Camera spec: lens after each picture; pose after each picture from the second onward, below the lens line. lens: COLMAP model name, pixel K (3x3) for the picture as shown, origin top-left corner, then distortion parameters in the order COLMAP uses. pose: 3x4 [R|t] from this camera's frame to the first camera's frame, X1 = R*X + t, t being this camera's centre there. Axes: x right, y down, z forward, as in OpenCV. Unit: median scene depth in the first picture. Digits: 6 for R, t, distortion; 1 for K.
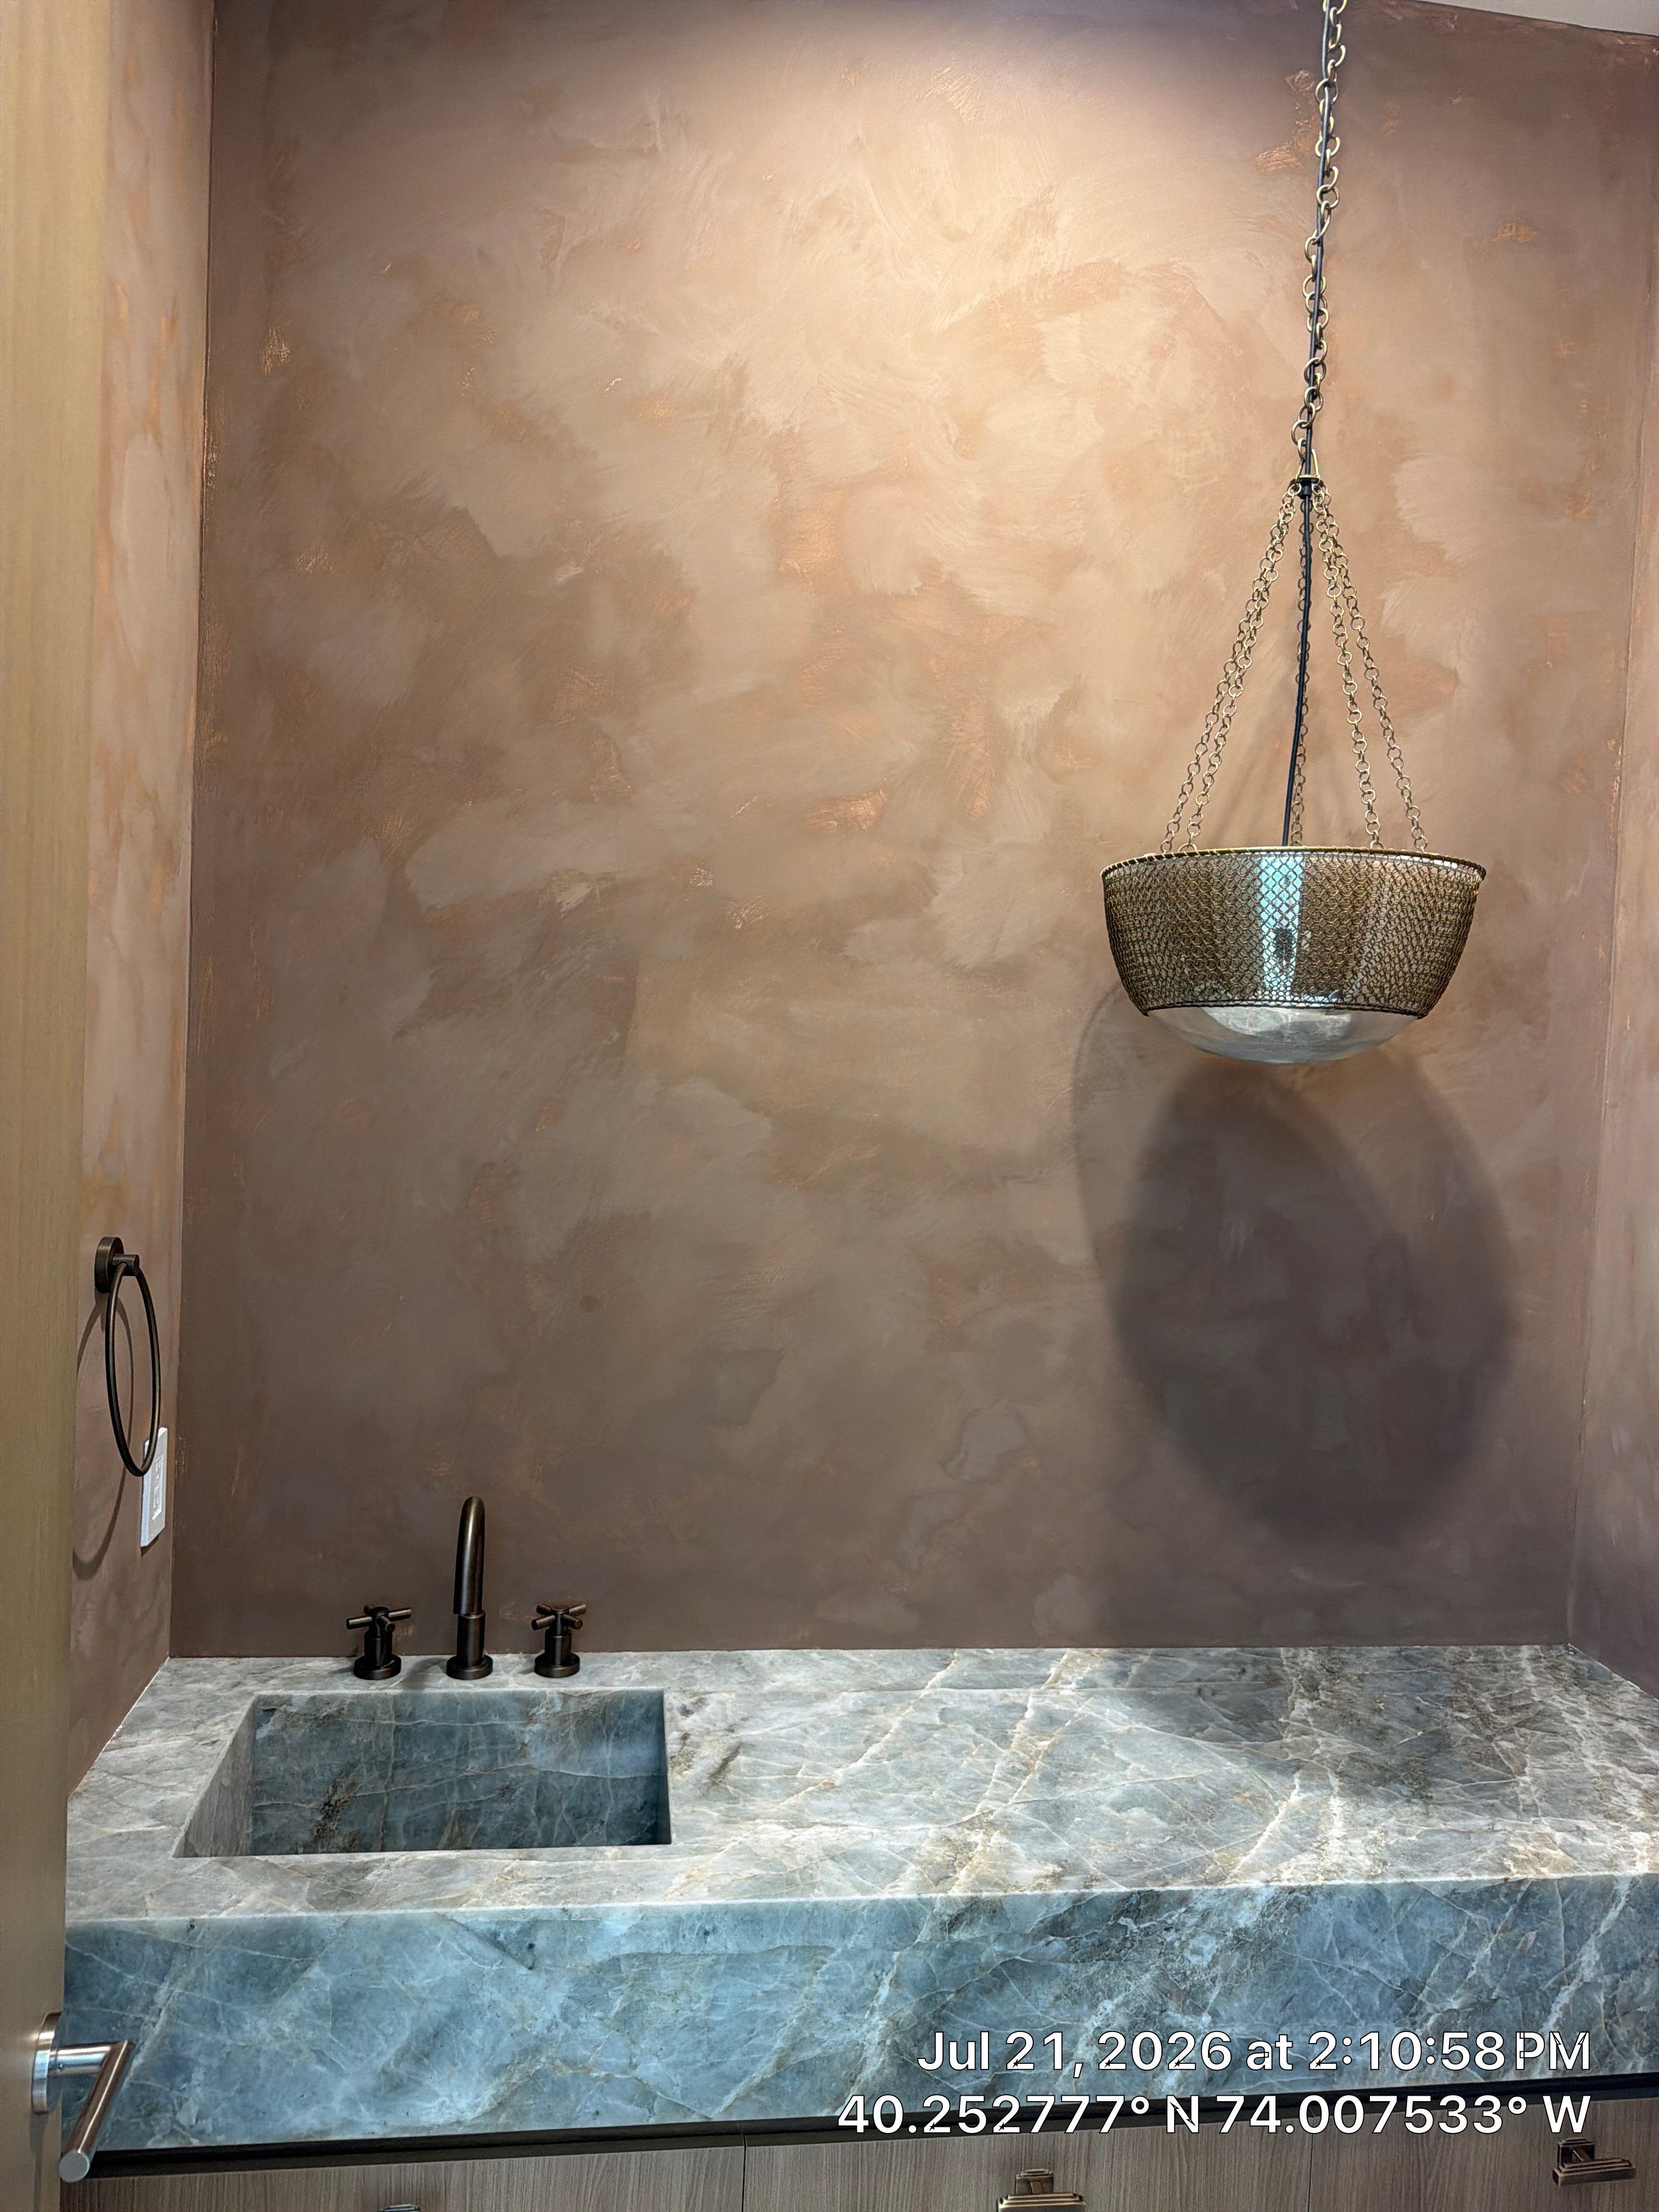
lens RADIAL K [[1556.4, 0, 825.8], [0, 1556.4, 1102.6], [0, 0, 1]] dist [0.055745, -0.063936]
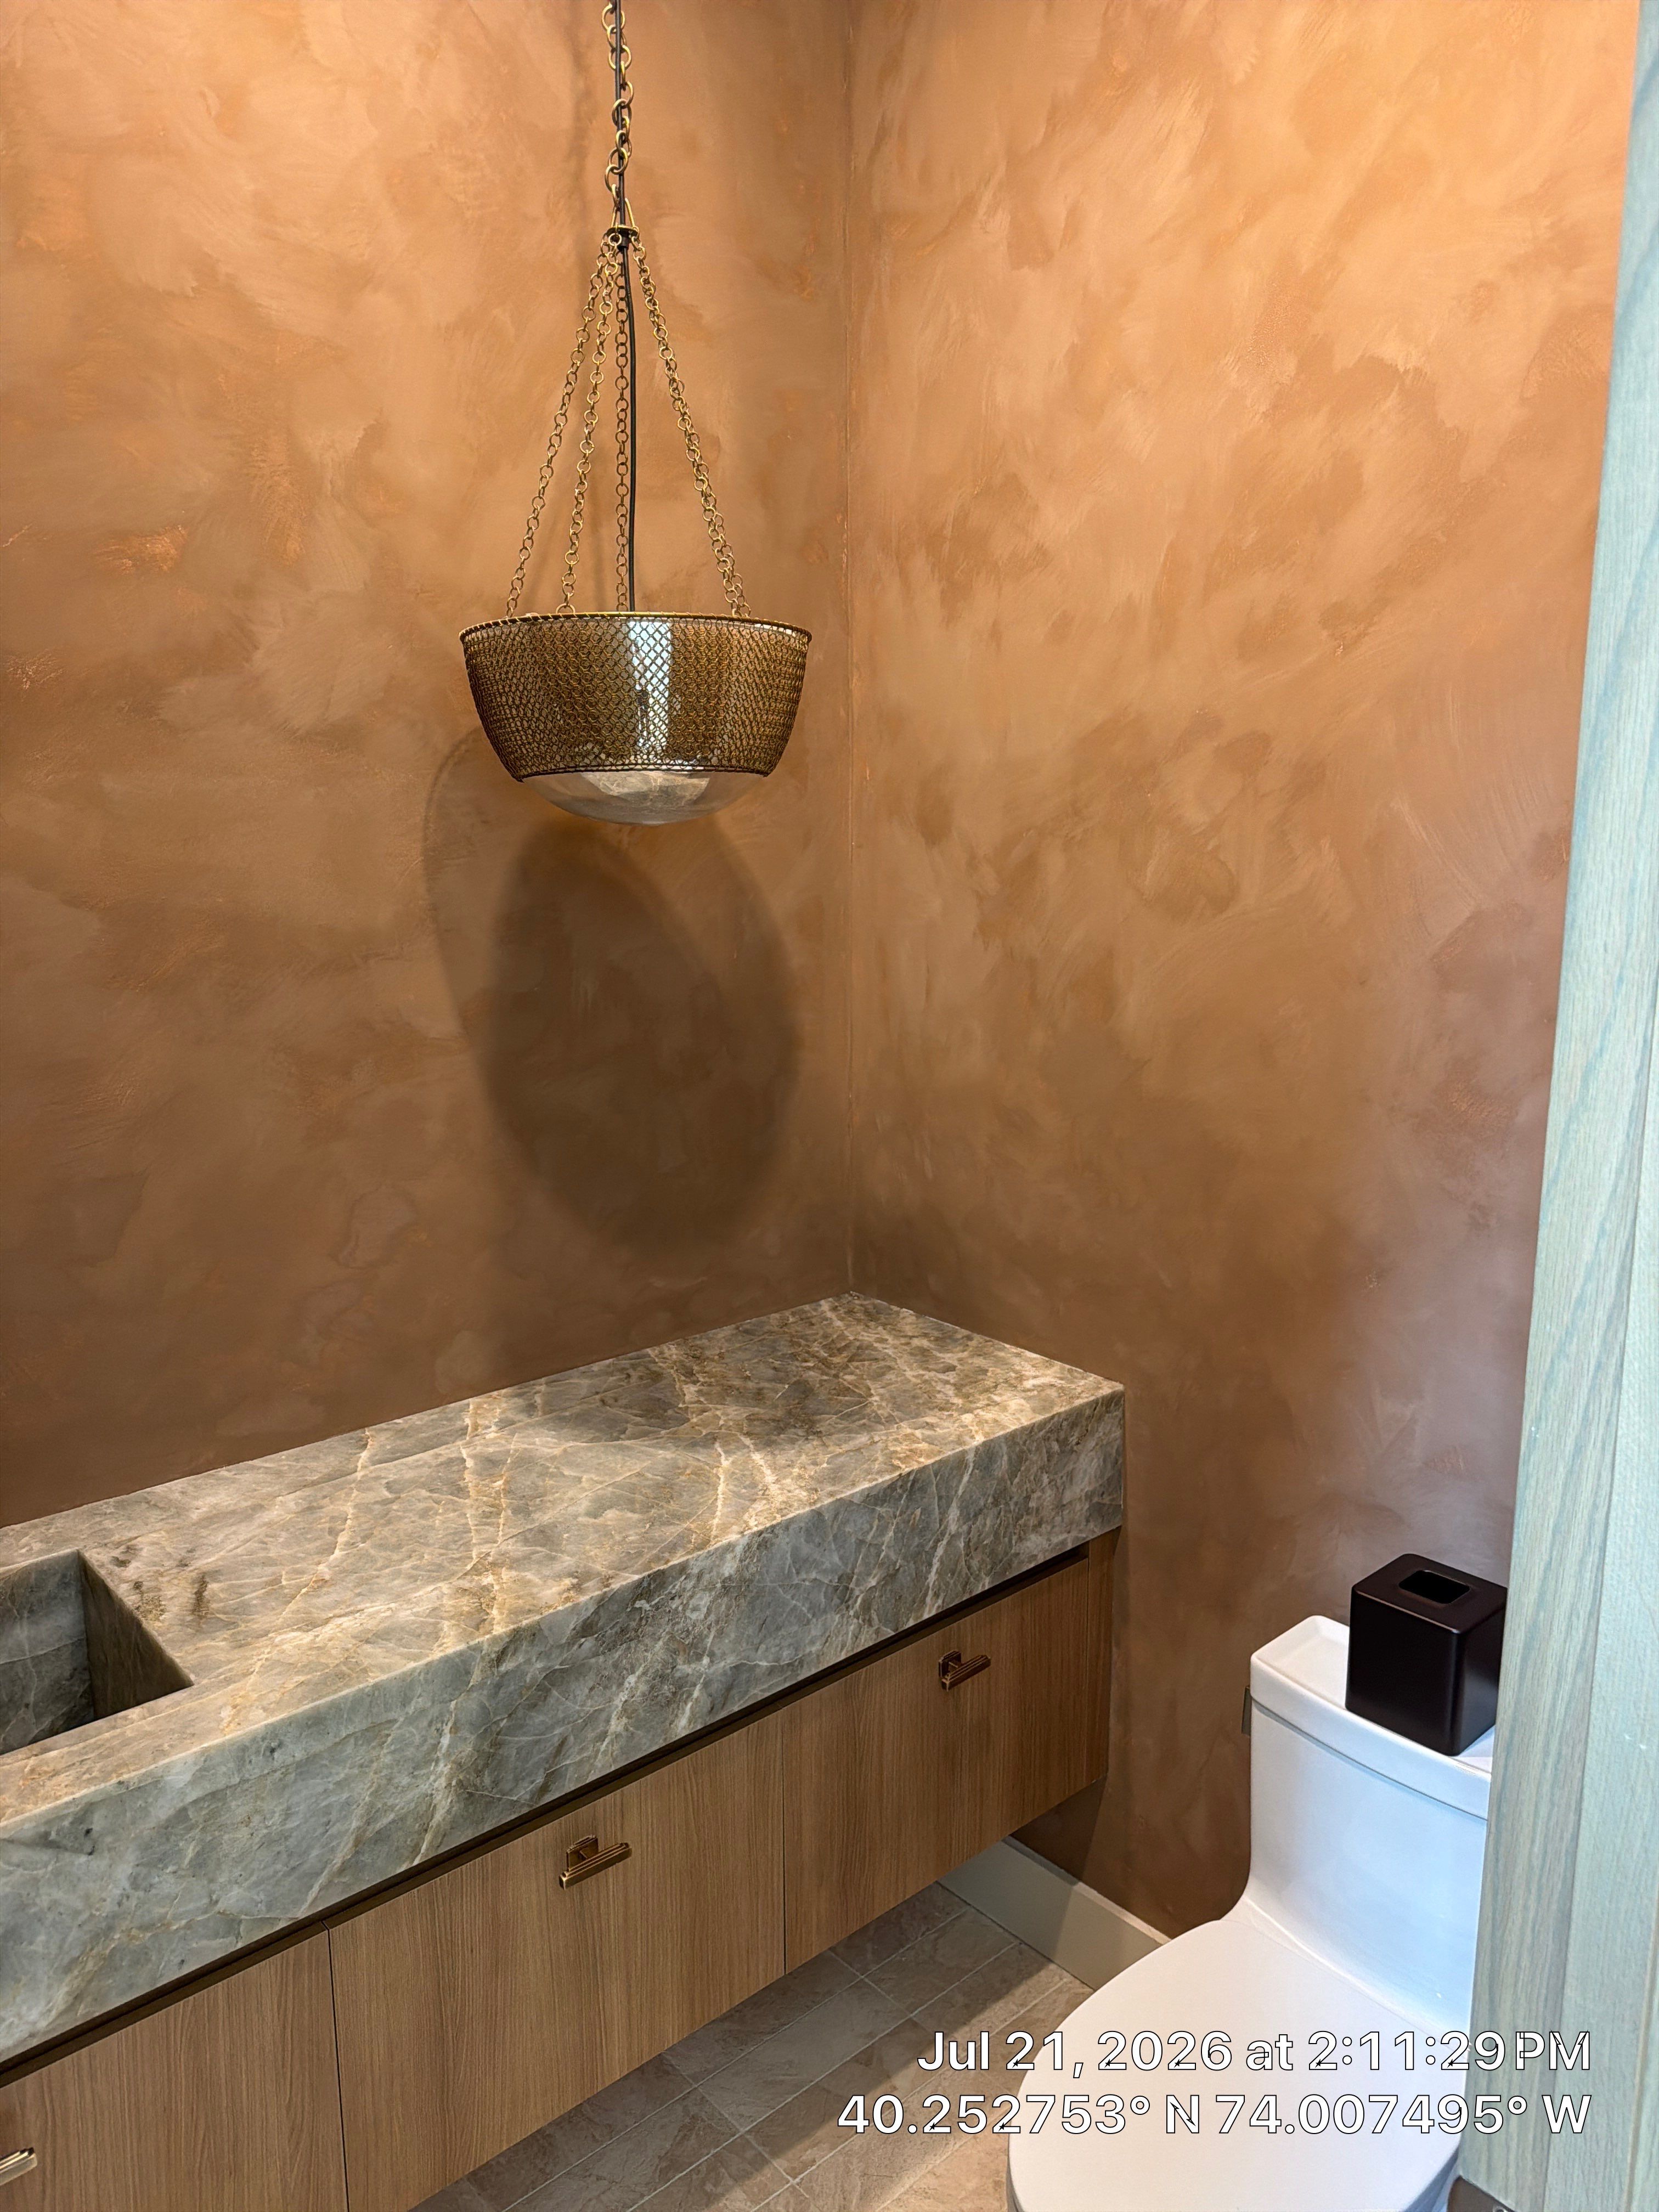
lens RADIAL K [[1544.3, 0, 831.7], [0, 1544.3, 1090.3], [0, 0, 1]] dist [0.048388, -0.057562]
pose [[0.835931, -0.144606, 0.529441, -0.186853], [0.064329, 0.983831, 0.167145, -0.011762], [-0.545051, -0.105663, 0.831718, 0.038067]]
